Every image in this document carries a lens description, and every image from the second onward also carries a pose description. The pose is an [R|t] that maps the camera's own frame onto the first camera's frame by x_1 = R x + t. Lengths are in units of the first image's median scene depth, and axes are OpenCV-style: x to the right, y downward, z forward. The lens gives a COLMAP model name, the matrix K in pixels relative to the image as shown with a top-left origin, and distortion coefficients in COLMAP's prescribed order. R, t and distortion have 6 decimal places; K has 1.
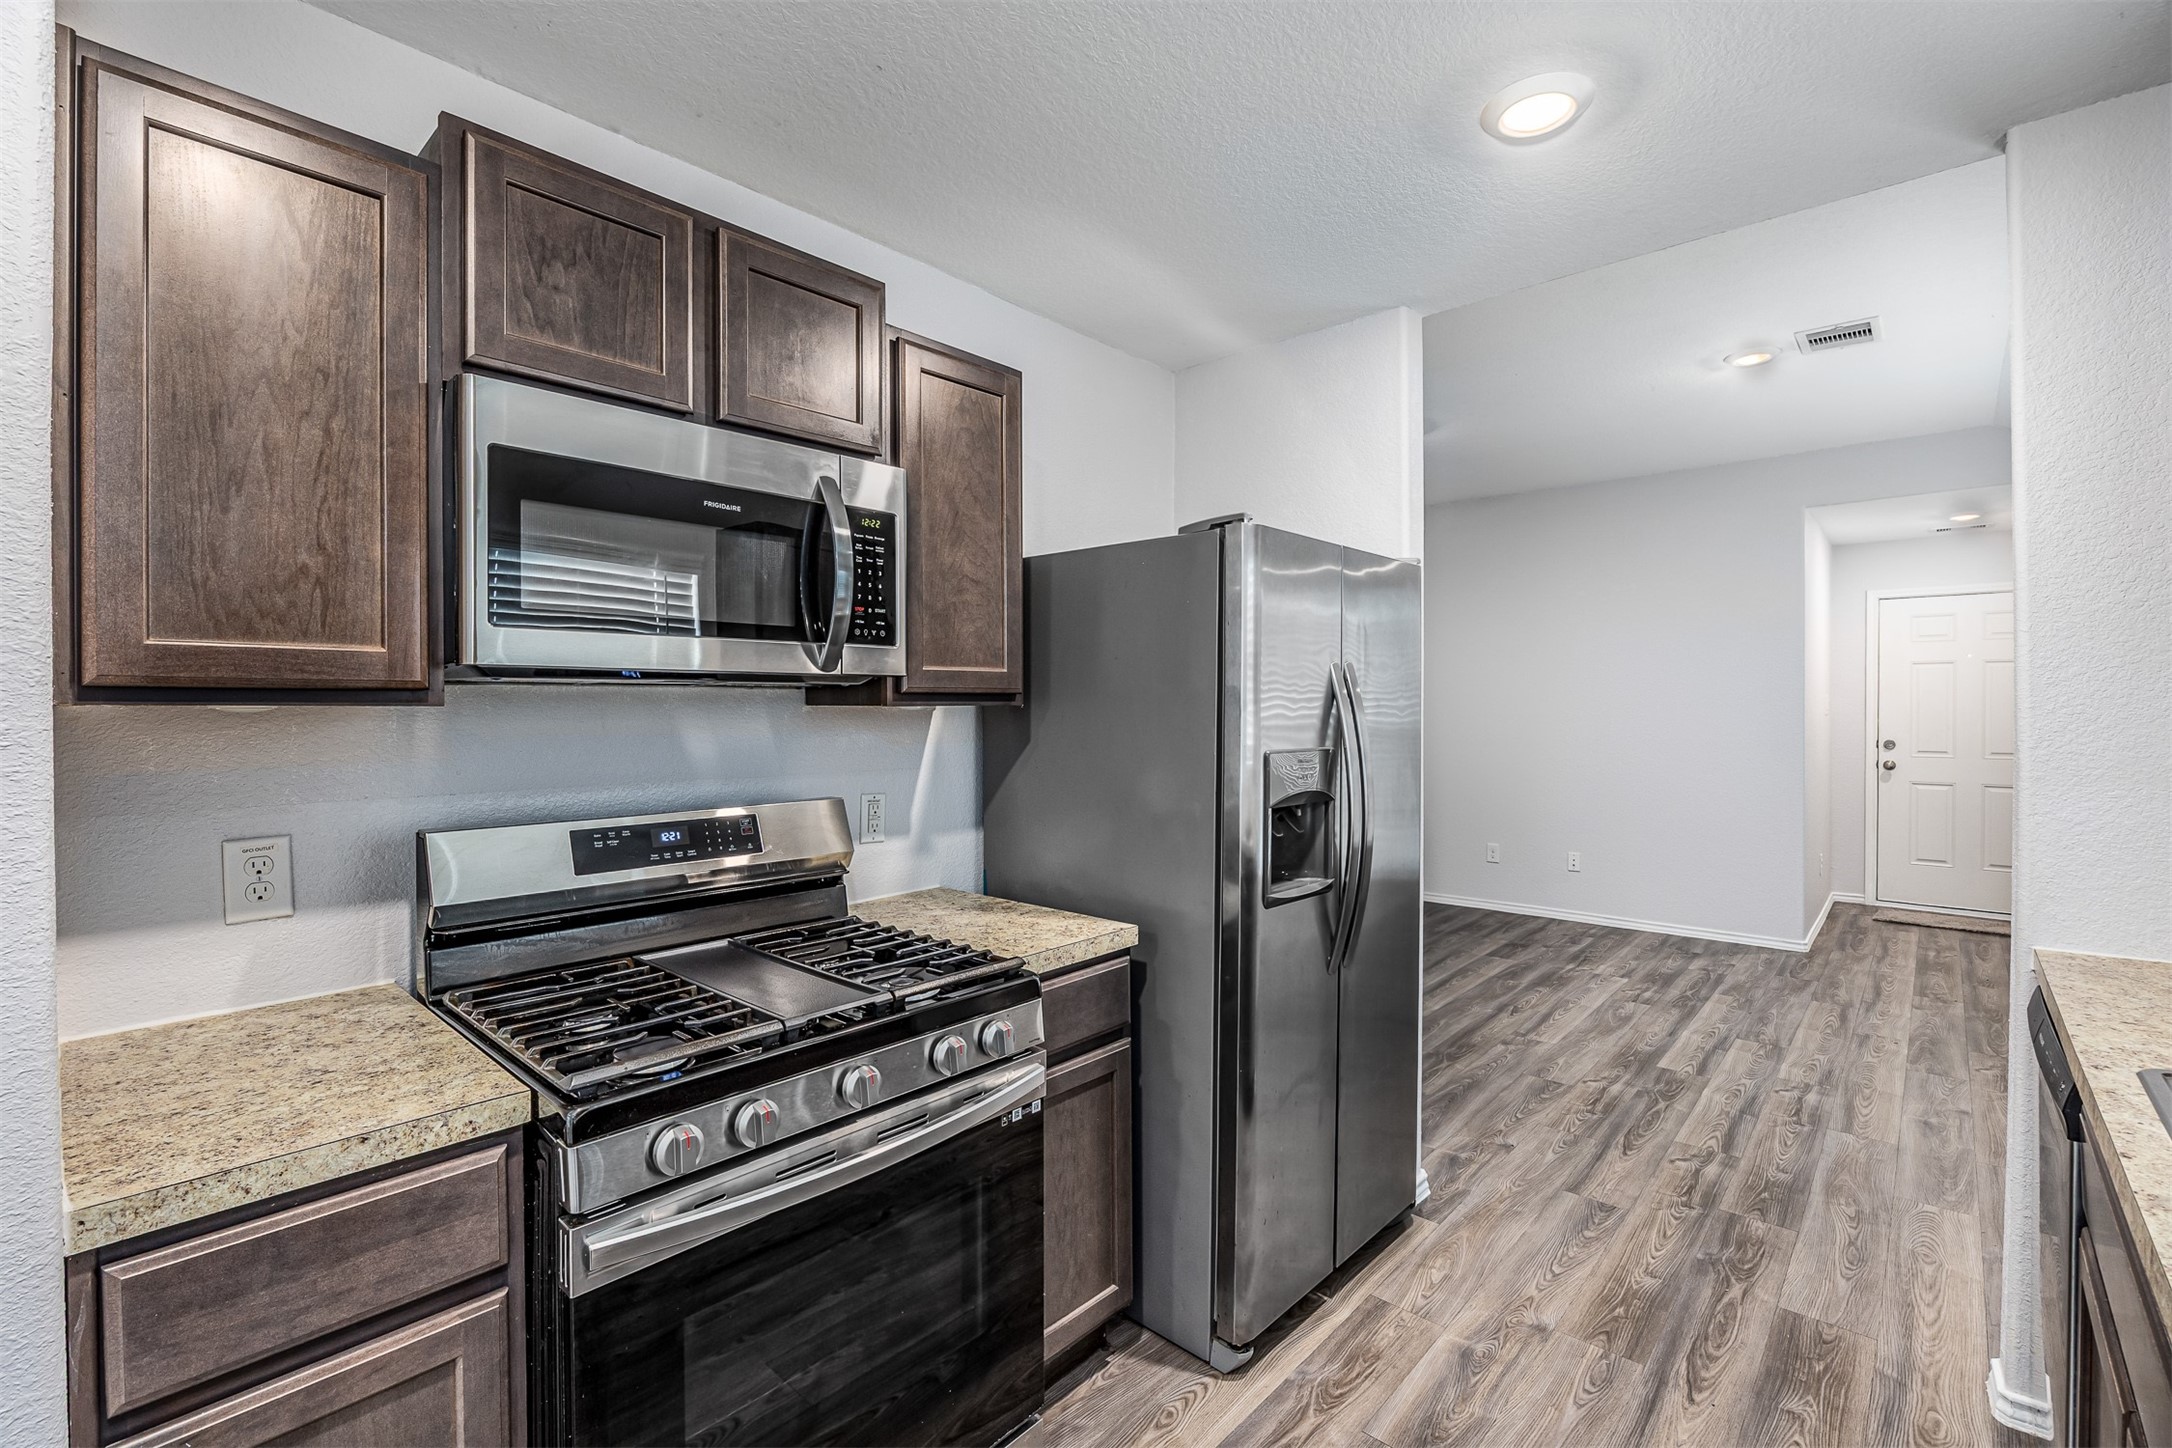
lens RADIAL K [[951.8, 0, 1079.8], [0, 951.8, 715.3], [0, 0, 1]] dist [-0.015179, 0.000044]
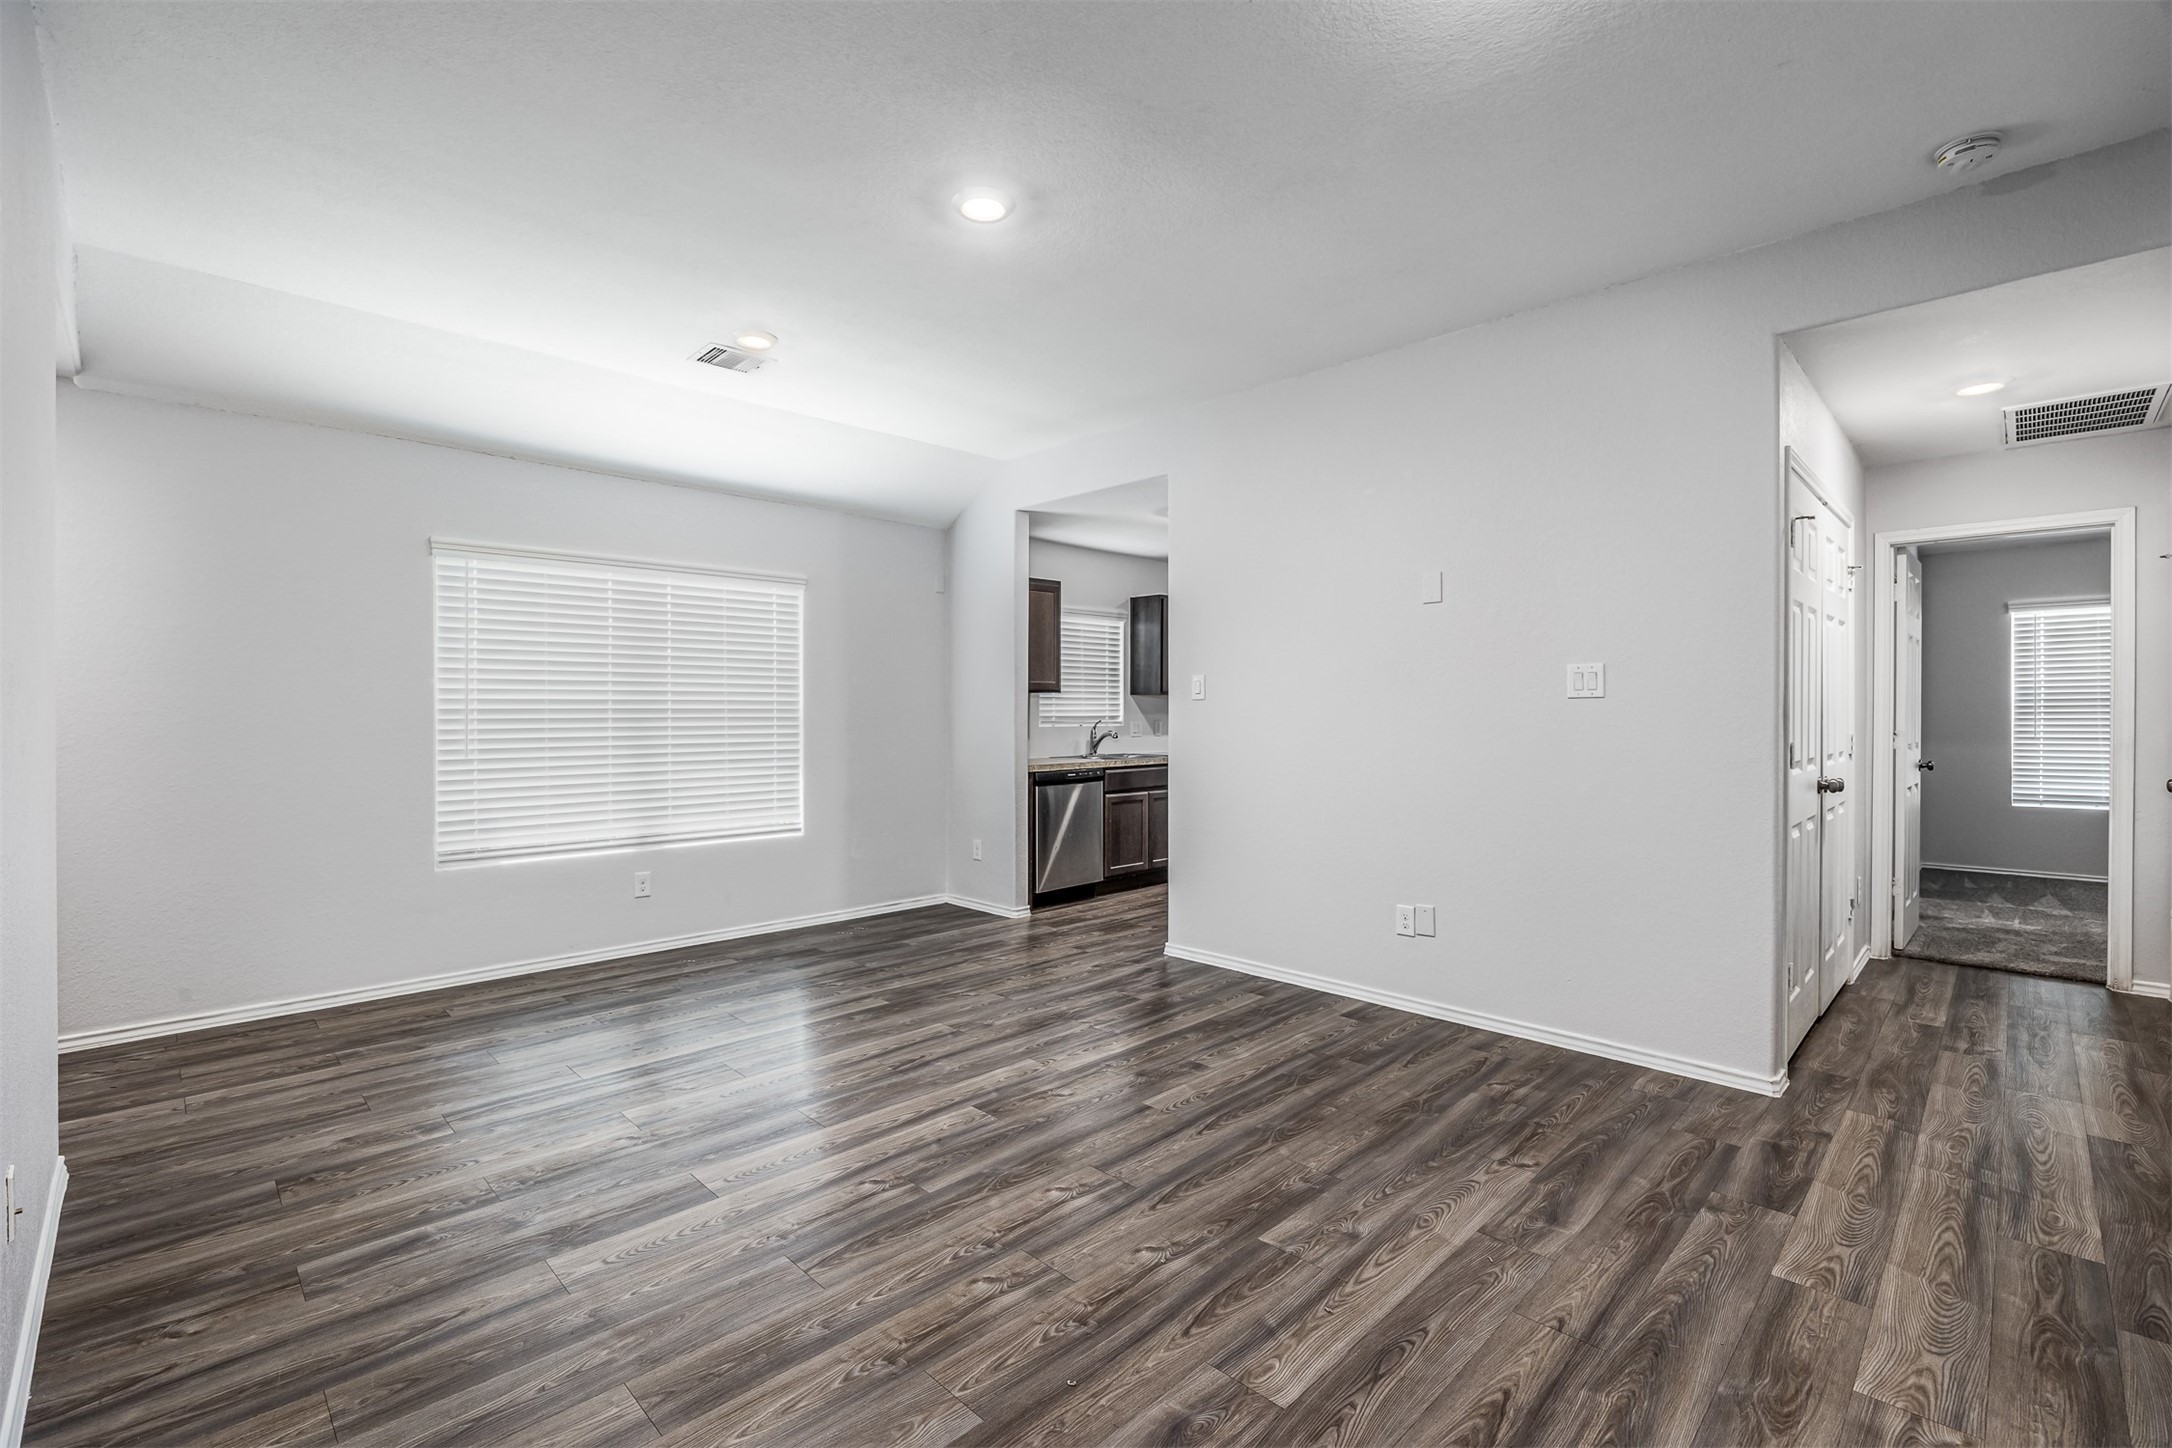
lens RADIAL K [[951.8, 0, 1079.8], [0, 951.8, 715.3], [0, 0, 1]] dist [-0.015179, 0.000044]
pose [[-0.998705, -0.002601, 0.050817, 0.303723], [-0.001907, 0.999904, 0.013702, 0.011452], [-0.050848, 0.013587, -0.998614, 1.960770]]
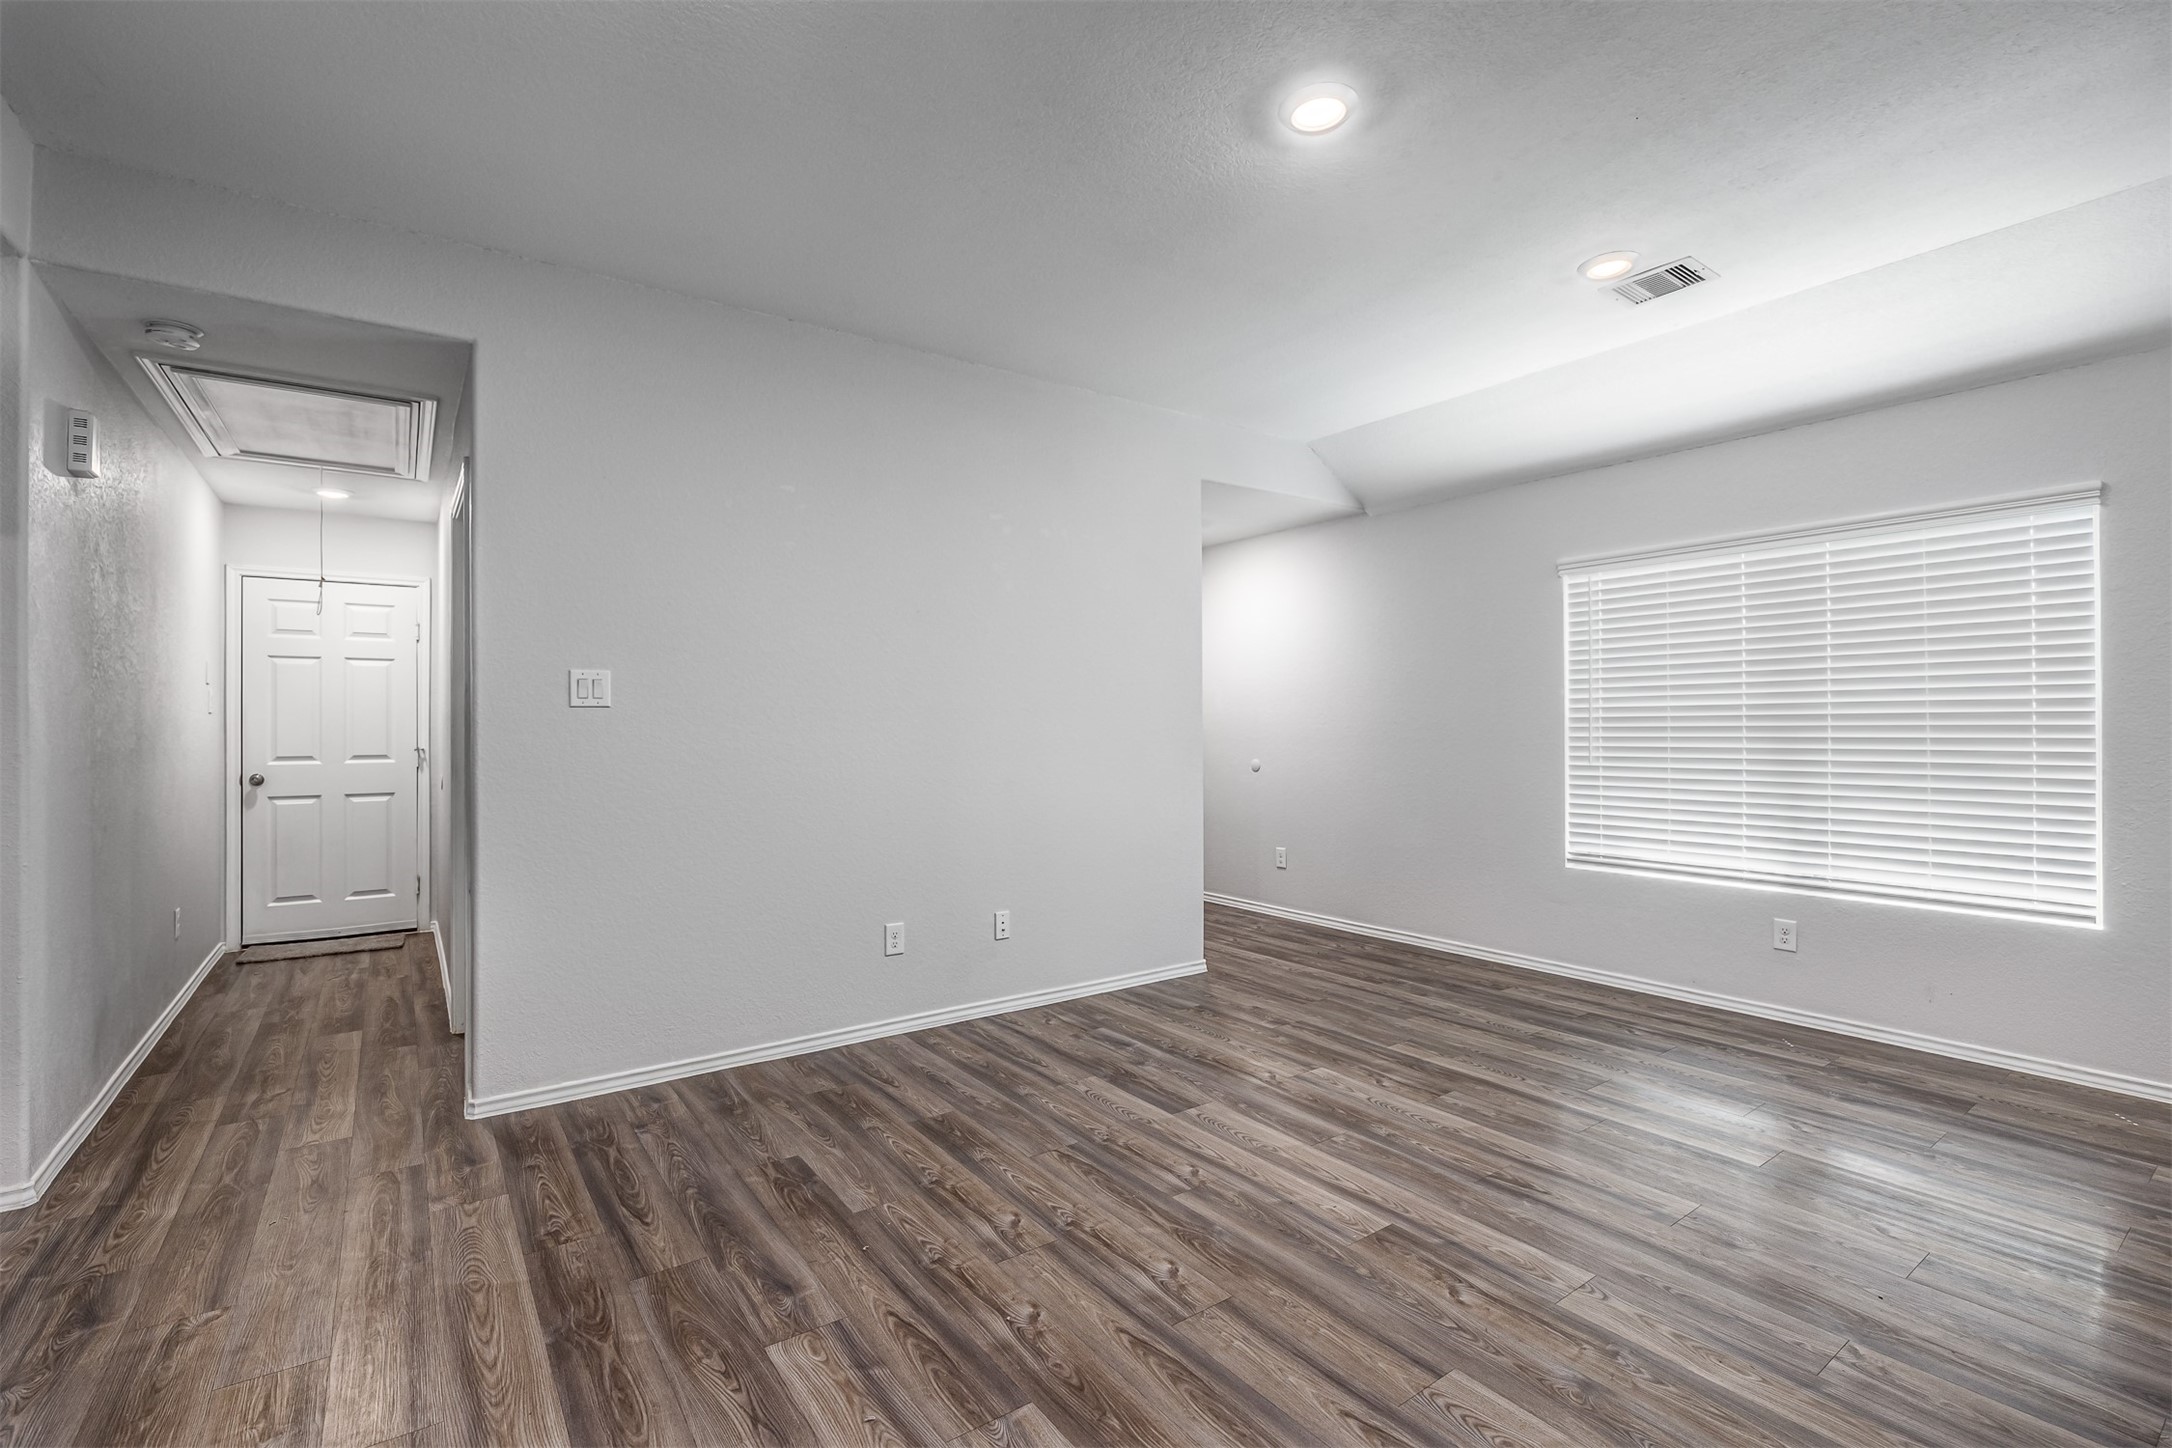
lens RADIAL K [[960.5, 0, 1045.5], [0, 960.5, 717.9], [0, 0, 1]] dist [-0.016260, 0.000136]
pose [[0.235387, 0.003039, 0.971897, -0.216606], [0.015297, 0.999860, -0.006831, 0.019047], [-0.971781, 0.016475, 0.235308, 1.258878]]
